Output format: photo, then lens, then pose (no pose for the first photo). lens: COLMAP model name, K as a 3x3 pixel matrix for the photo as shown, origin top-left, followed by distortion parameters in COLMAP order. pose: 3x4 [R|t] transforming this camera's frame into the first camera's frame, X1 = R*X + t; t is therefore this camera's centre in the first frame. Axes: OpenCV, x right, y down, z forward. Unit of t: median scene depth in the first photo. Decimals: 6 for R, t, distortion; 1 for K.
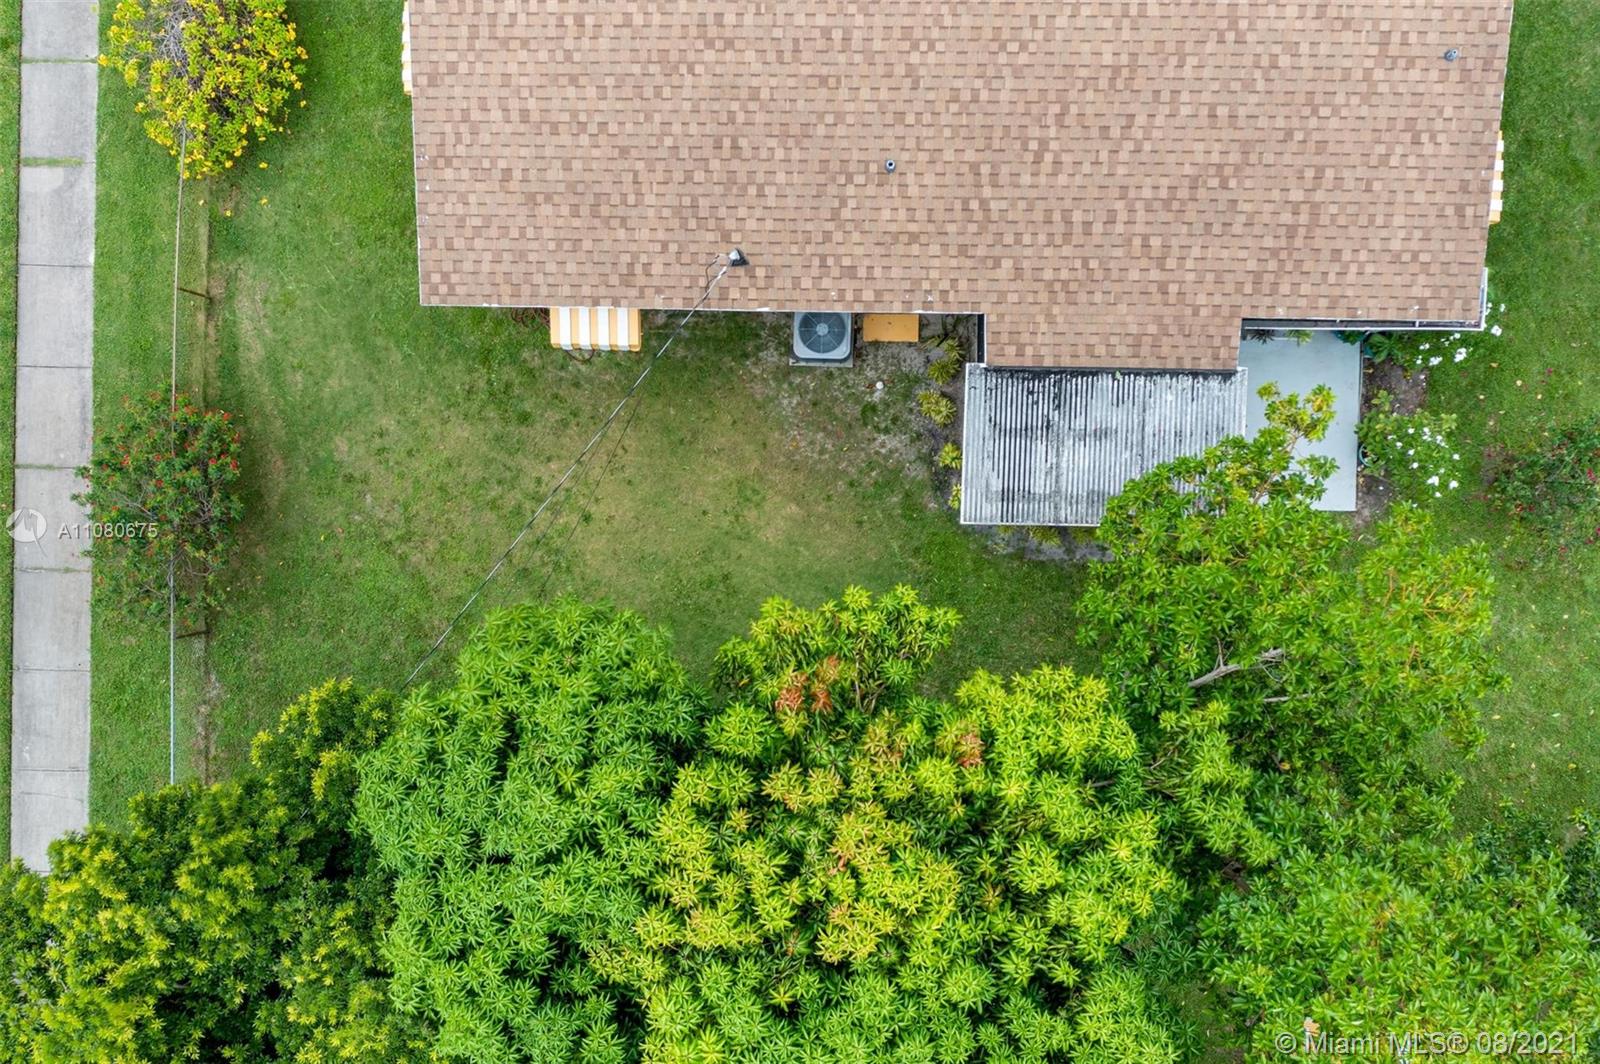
lens RADIAL K [[1365.9, 0, 804.3], [0, 1365.9, 549.3], [0, 0, 1]] dist [-0.010992, 0.004644]
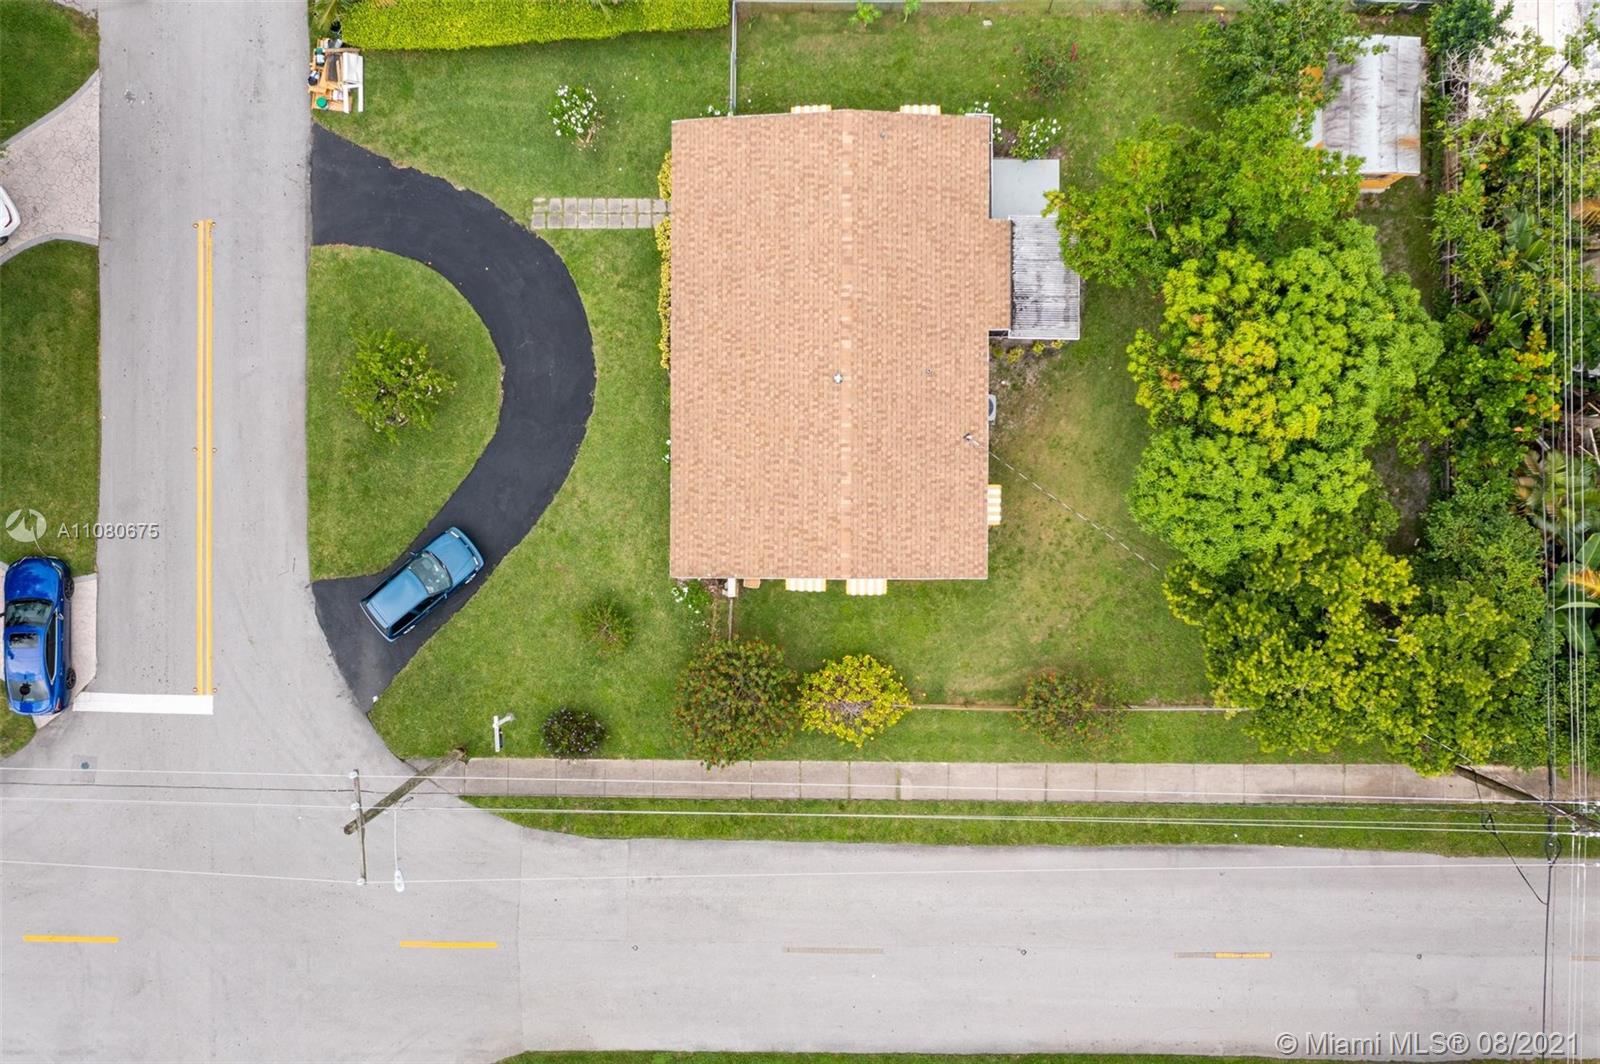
lens RADIAL K [[1365.9, 0, 804.3], [0, 1365.9, 549.3], [0, 0, 1]] dist [-0.010992, 0.004644]
pose [[-0.019926, -0.998924, 0.041879, -0.414306], [0.999795, -0.020057, -0.002708, -0.606672], [0.003545, 0.041816, 0.999119, -1.632609]]
